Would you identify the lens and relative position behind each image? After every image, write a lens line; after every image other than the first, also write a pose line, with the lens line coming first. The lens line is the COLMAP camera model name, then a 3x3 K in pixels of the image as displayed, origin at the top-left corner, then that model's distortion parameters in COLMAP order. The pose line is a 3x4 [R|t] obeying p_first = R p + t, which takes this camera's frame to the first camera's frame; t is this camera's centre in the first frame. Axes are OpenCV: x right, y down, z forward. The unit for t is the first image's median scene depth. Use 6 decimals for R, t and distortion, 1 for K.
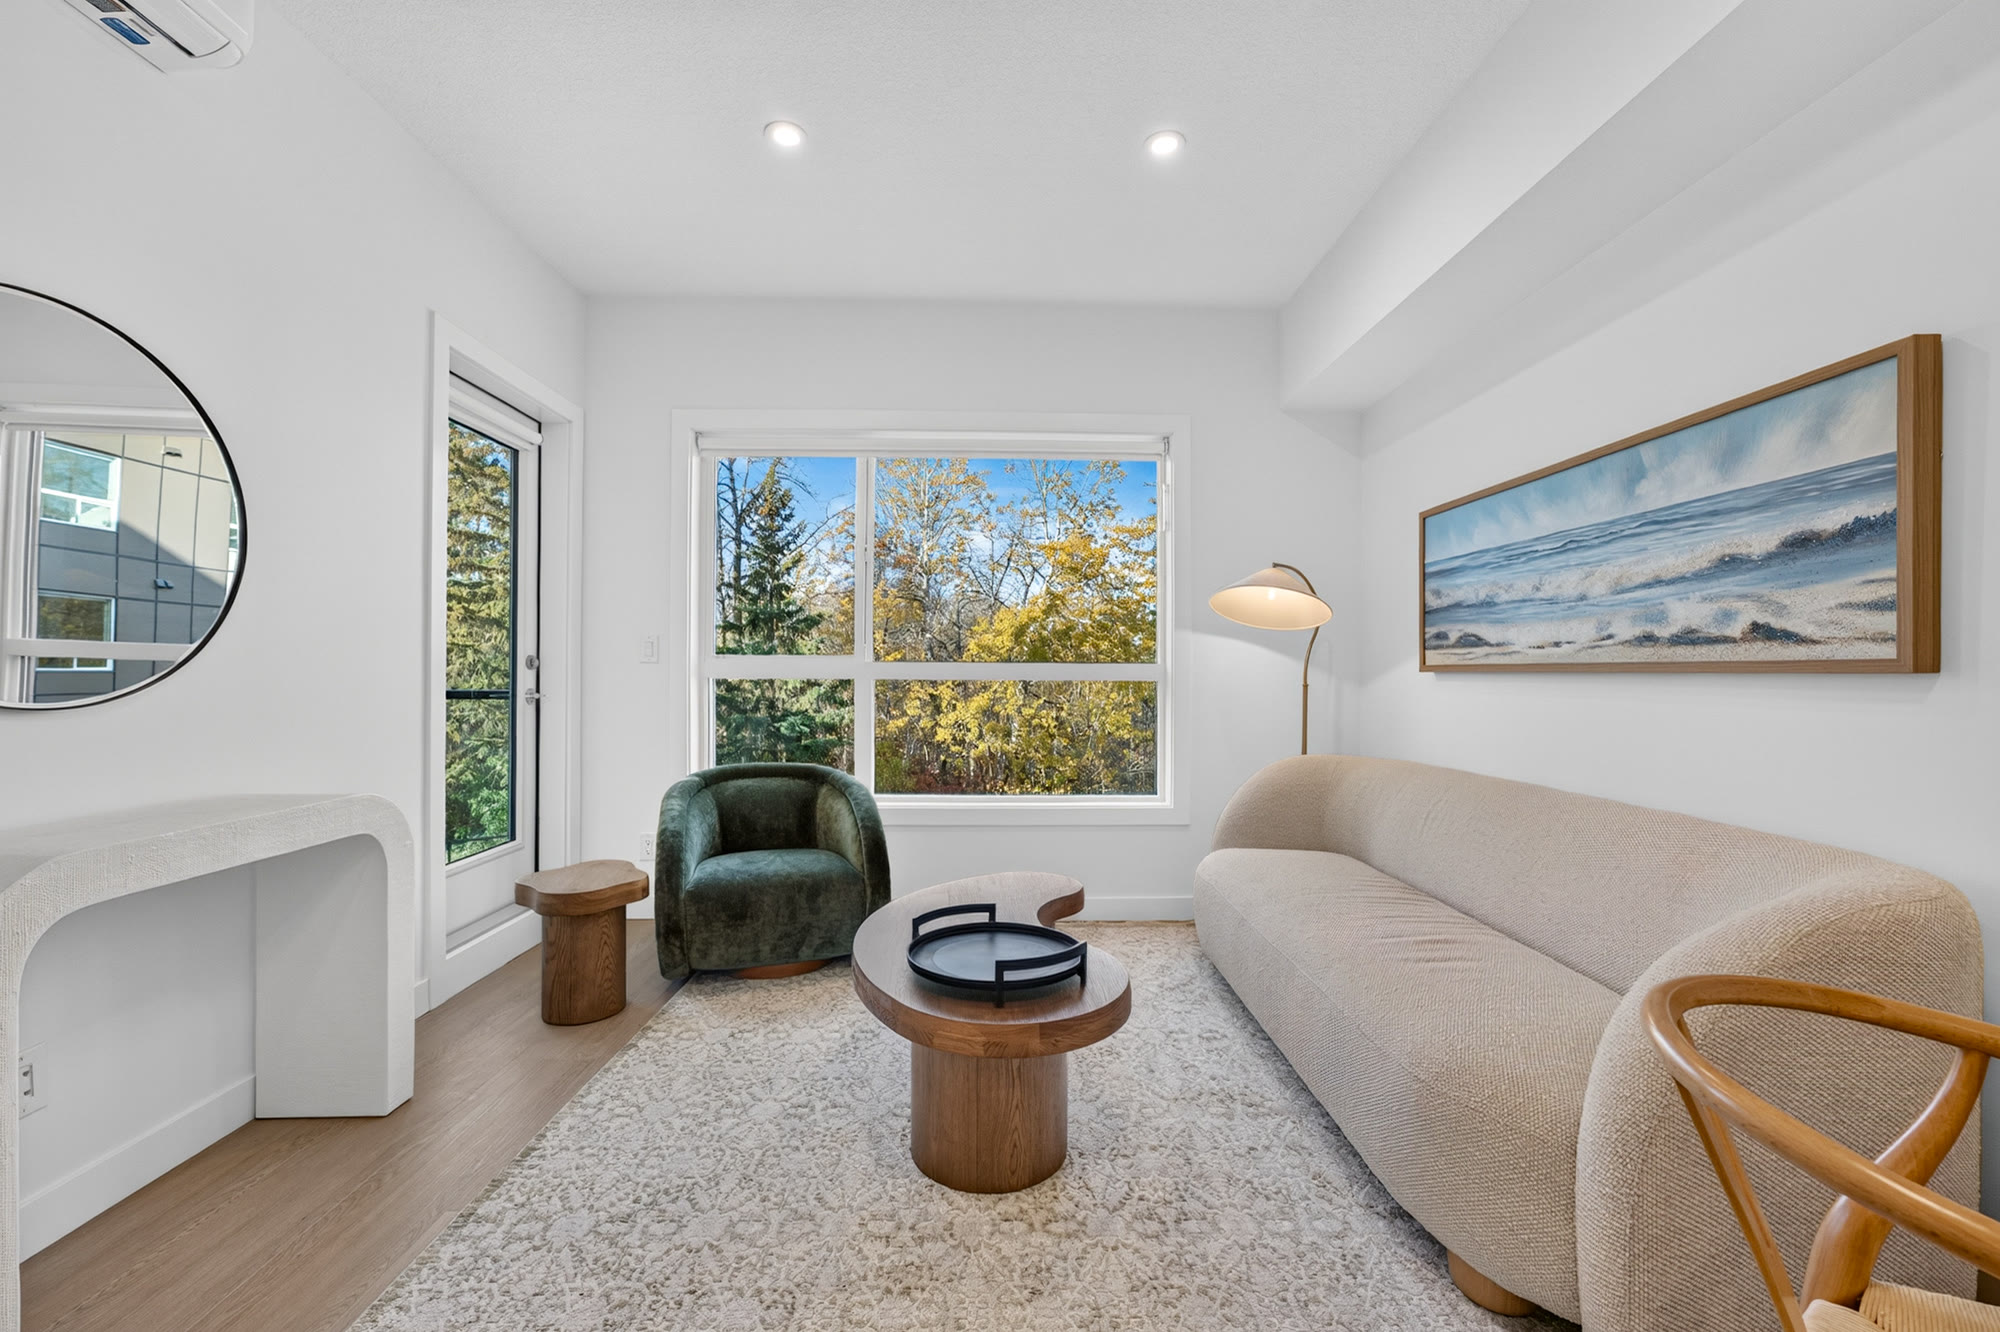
lens RADIAL K [[803.3, 0, 1000.0], [0, 803.3, 666.0], [0, 0, 1]] dist [-0.010745, 0.010907]
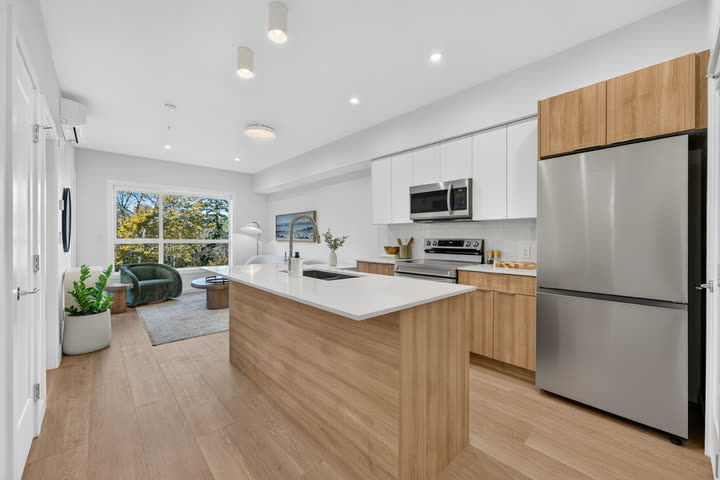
lens RADIAL K [[290.8, 0, 357.2], [0, 290.8, 238.0], [0, 0, 1]] dist [0.000506, 0.000157]
pose [[0.762083, -0.006502, 0.647447, -0.516147], [-0.004011, 0.999883, 0.014762, -0.057475], [-0.647467, -0.013847, 0.761968, -1.278363]]
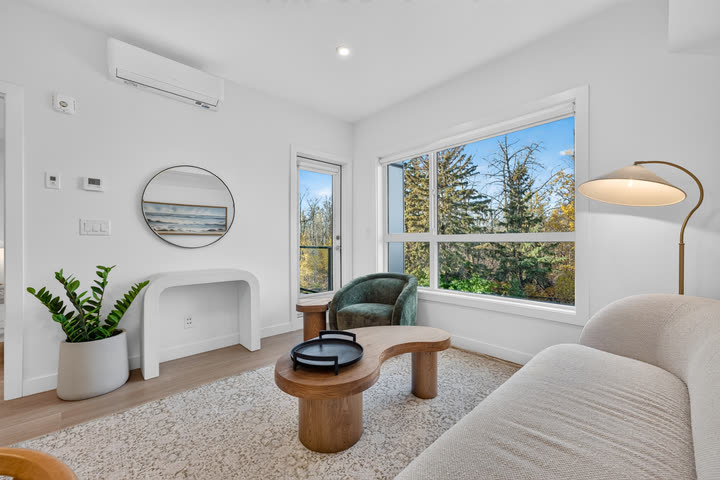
lens RADIAL K [[285.9, 0, 370.2], [0, 285.9, 241.3], [0, 0, 1]] dist [-0.010332, -0.000049]
pose [[0.675032, -0.008011, -0.737745, 0.479017], [0.012538, 0.999921, 0.000614, 0.014635], [0.737682, -0.009665, 0.675080, 0.341101]]
